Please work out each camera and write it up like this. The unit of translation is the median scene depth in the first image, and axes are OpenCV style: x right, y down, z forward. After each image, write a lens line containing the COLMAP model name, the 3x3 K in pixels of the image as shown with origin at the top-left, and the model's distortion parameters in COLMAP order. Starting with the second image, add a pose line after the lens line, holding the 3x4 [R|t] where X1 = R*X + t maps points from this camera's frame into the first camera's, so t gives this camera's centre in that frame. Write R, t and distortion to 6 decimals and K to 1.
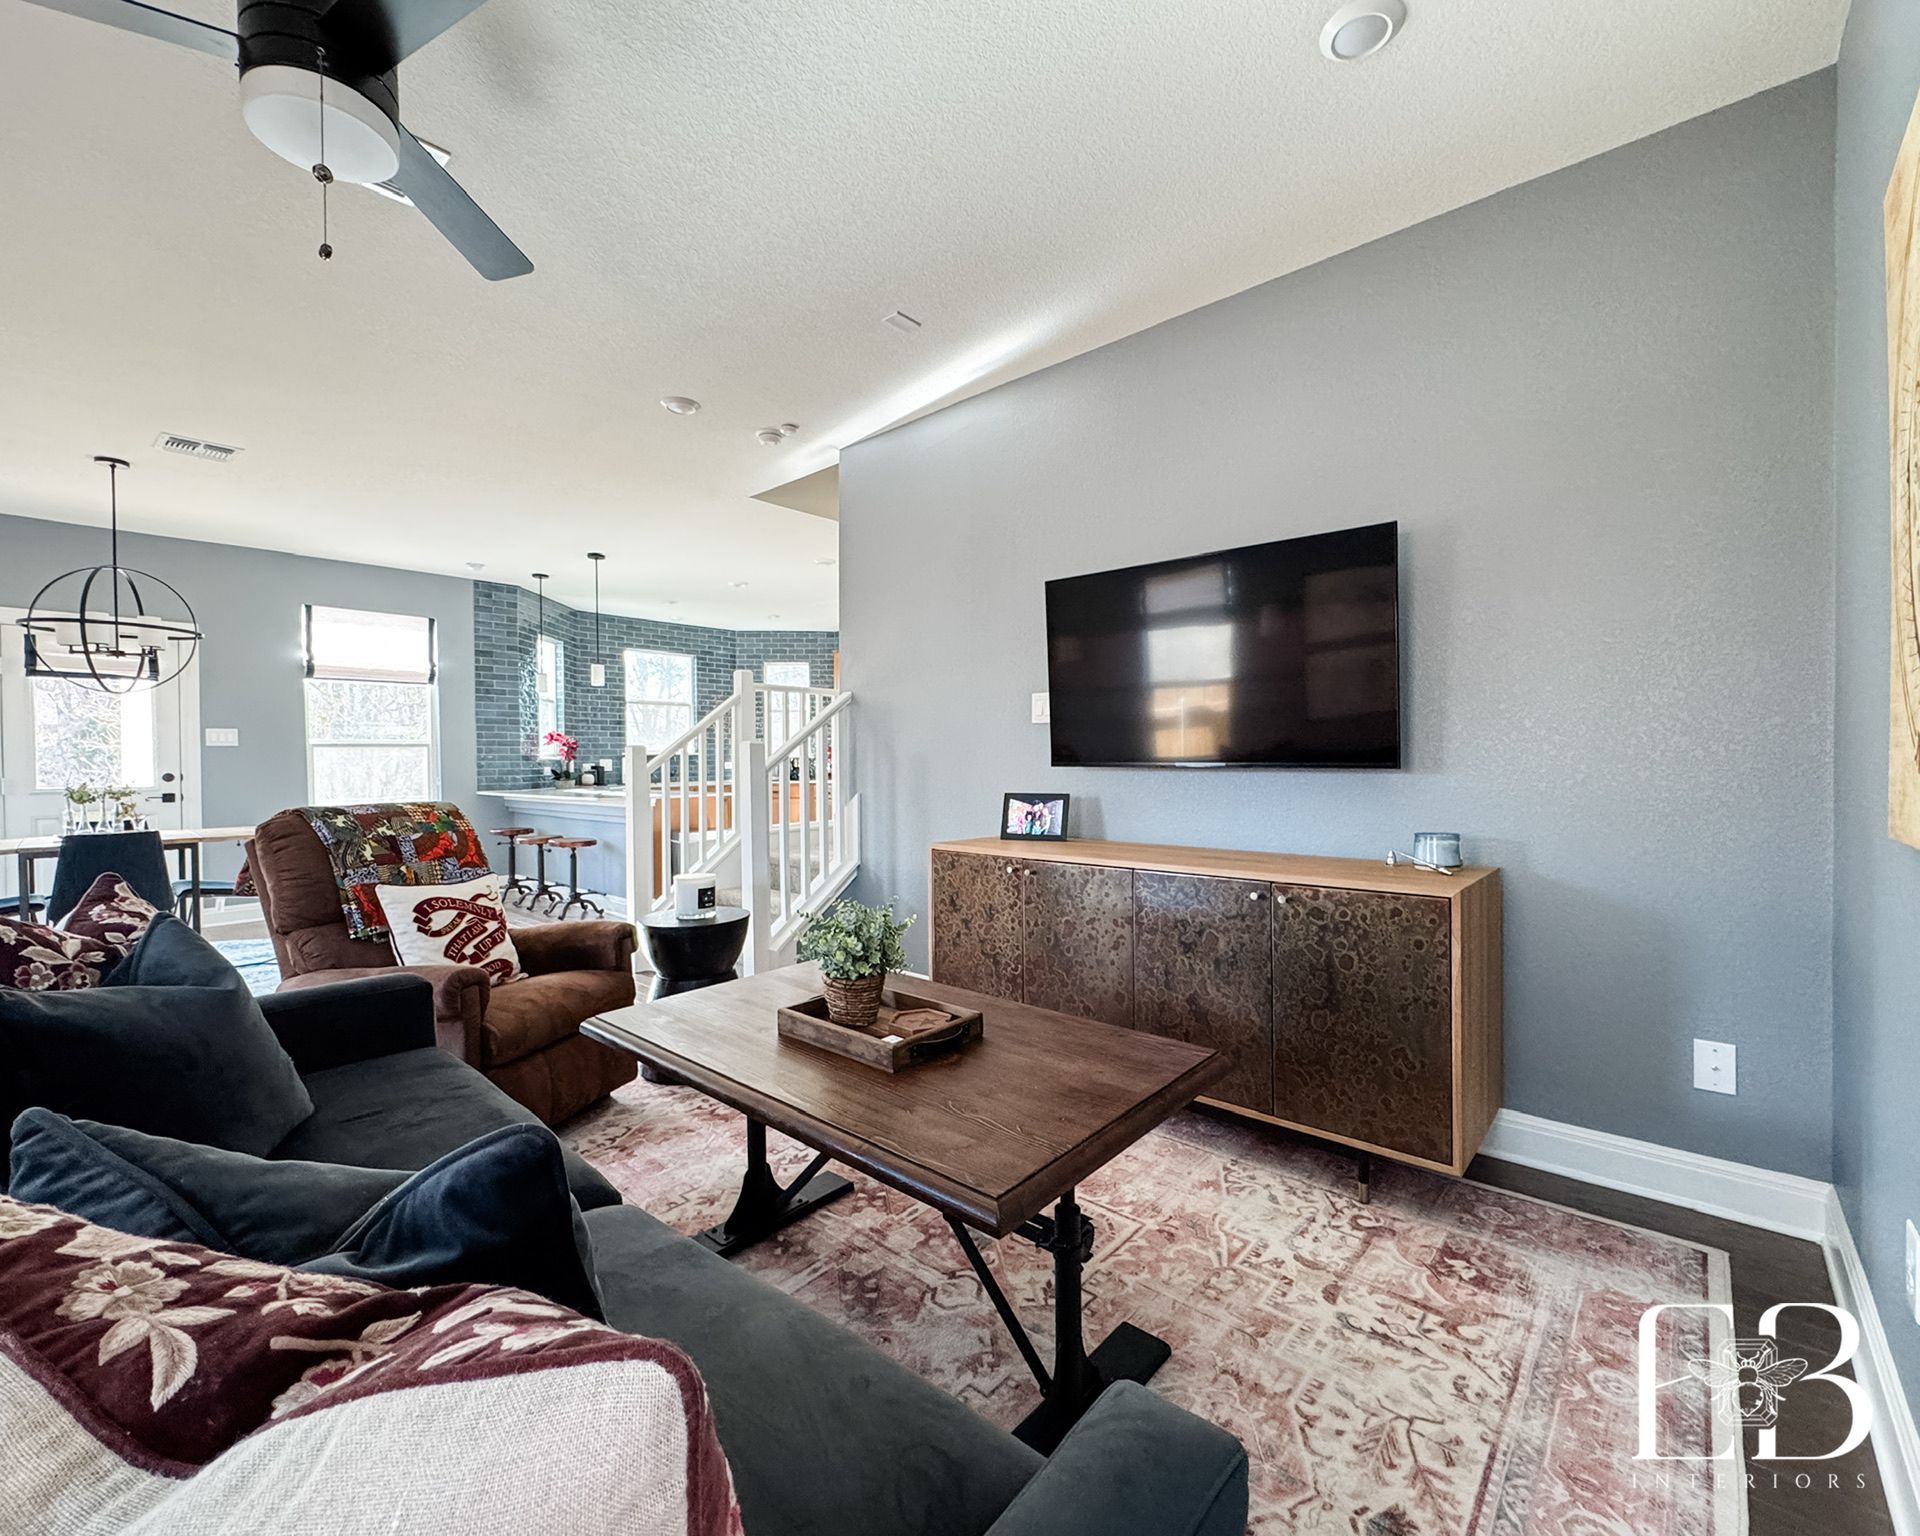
lens RADIAL K [[844.1, 0, 956.6], [0, 844.1, 765.7], [0, 0, 1]] dist [-0.000609, -0.002370]
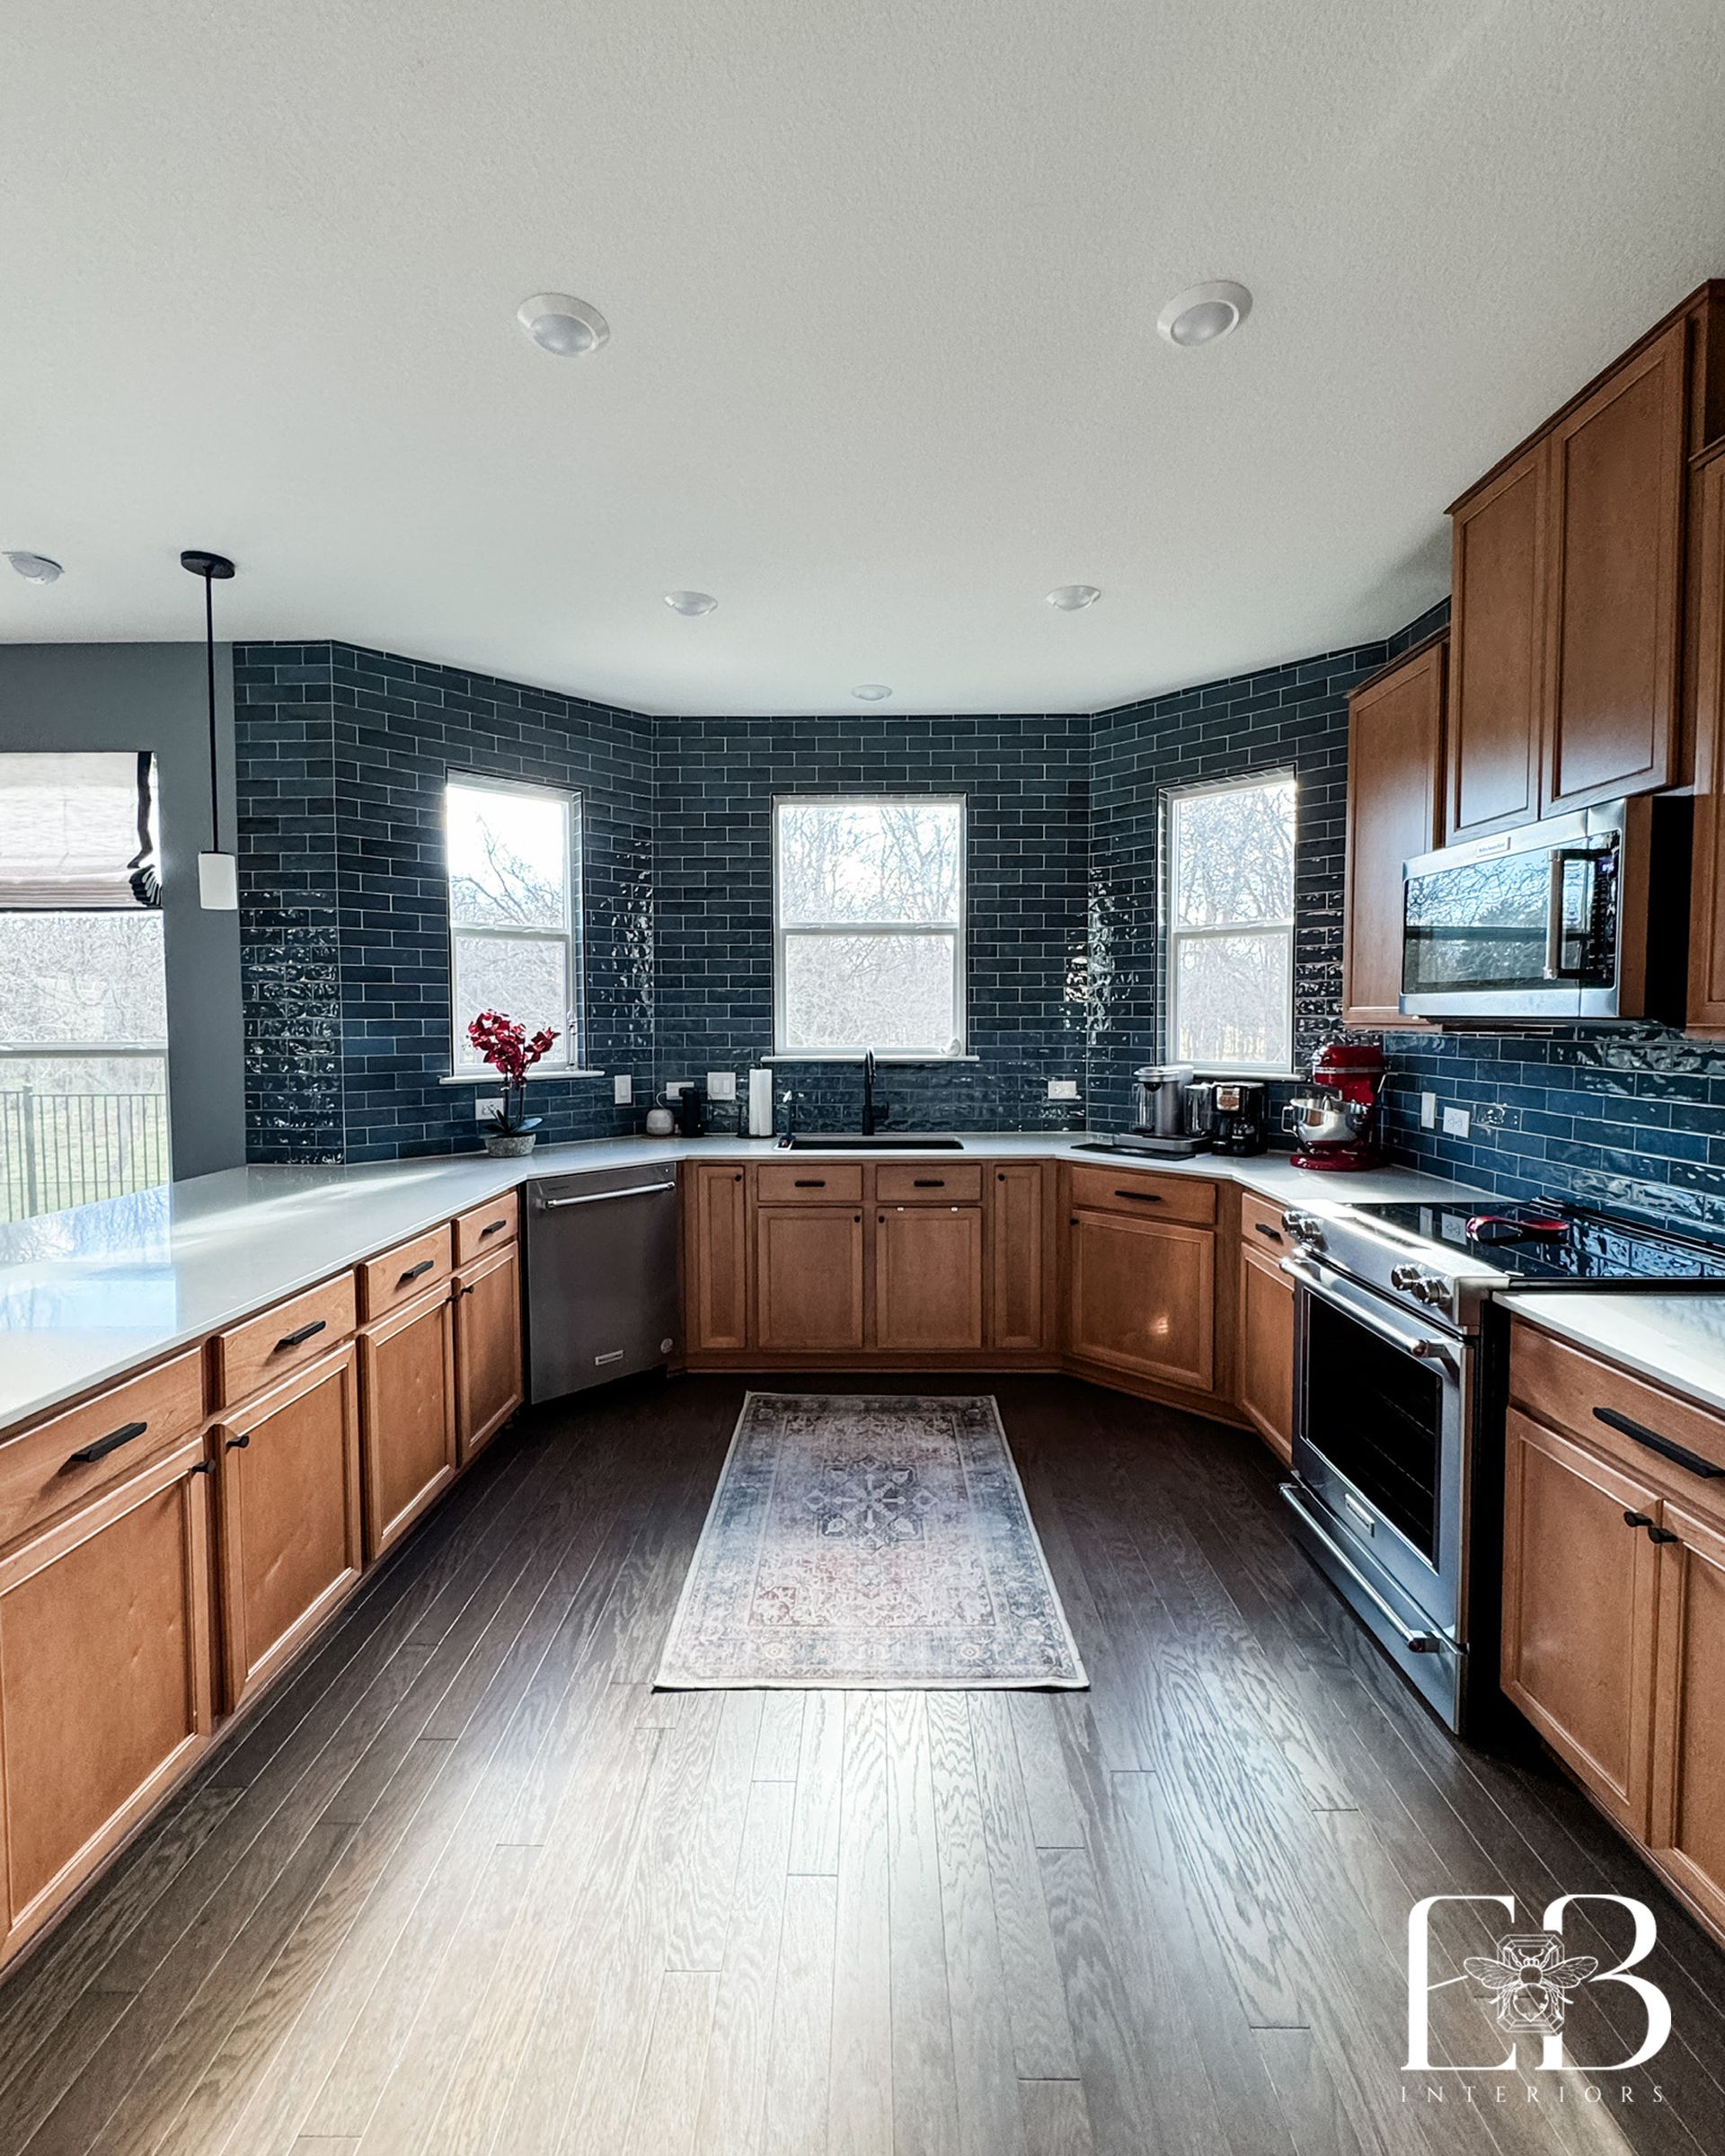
lens RADIAL K [[948.0, 0, 844.1], [0, 948.0, 1065.9], [0, 0, 1]] dist [-0.000609, -0.002370]
pose [[0.653673, 0.038471, -0.755799, -0.029641], [-0.005016, 0.998905, 0.046506, -0.040152], [0.756761, -0.026609, 0.653150, 0.910057]]
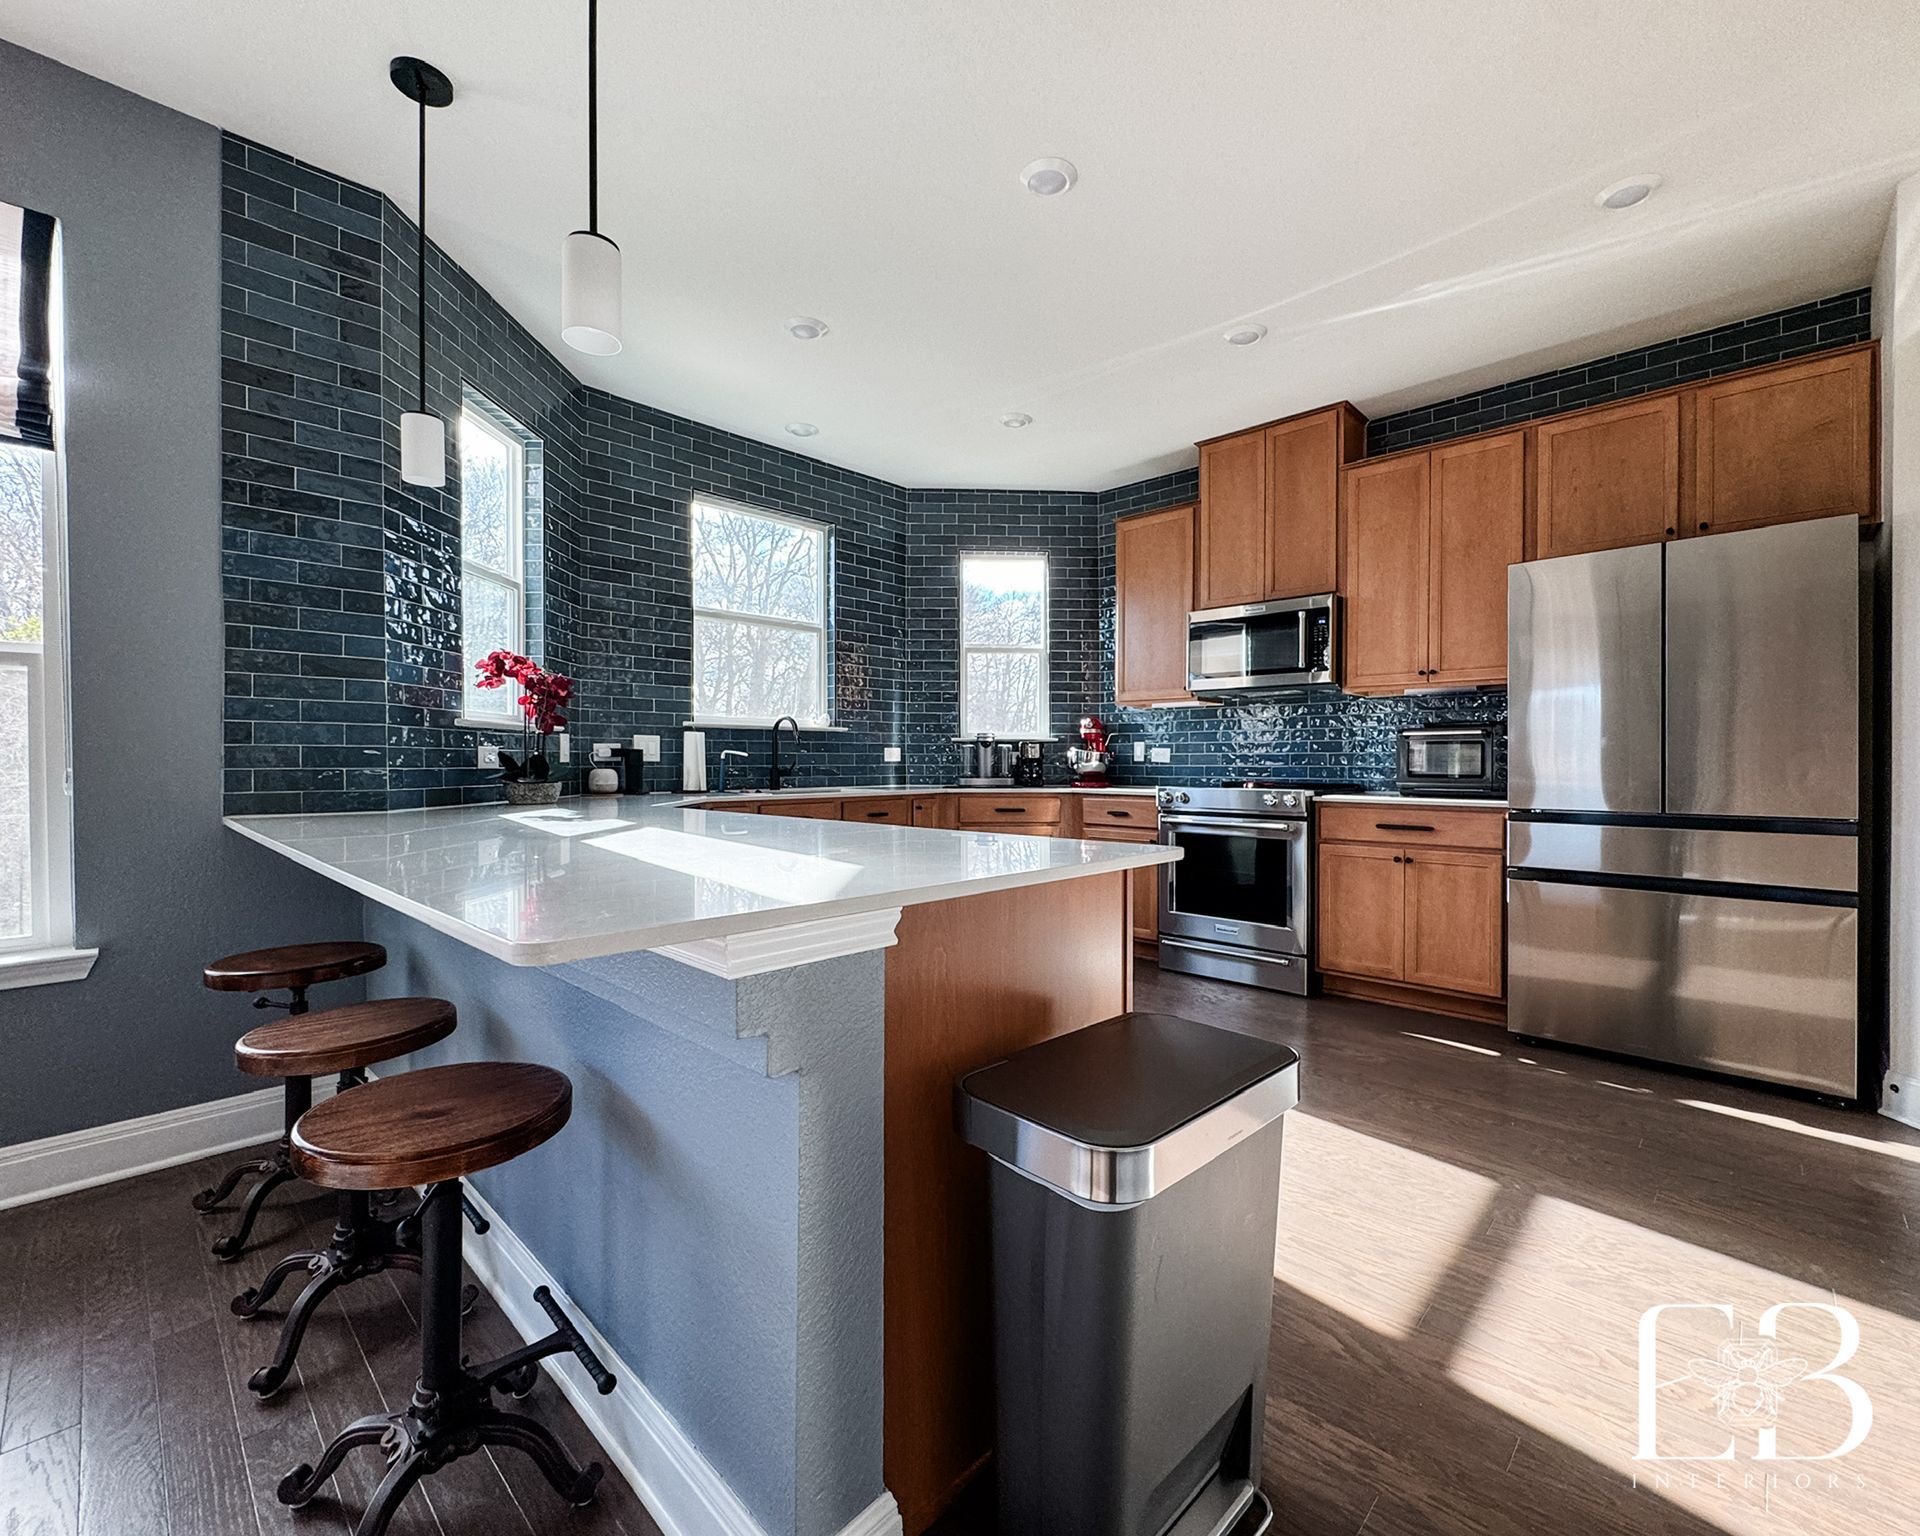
lens RADIAL K [[844.1, 0, 984.4], [0, 844.1, 766.1], [0, 0, 1]] dist [-0.000609, -0.002370]
pose [[0.999750, 0.003266, -0.022133, -0.282261], [-0.003406, 0.999974, -0.006295, 0.013055], [0.022112, 0.006369, 0.999735, 0.692586]]
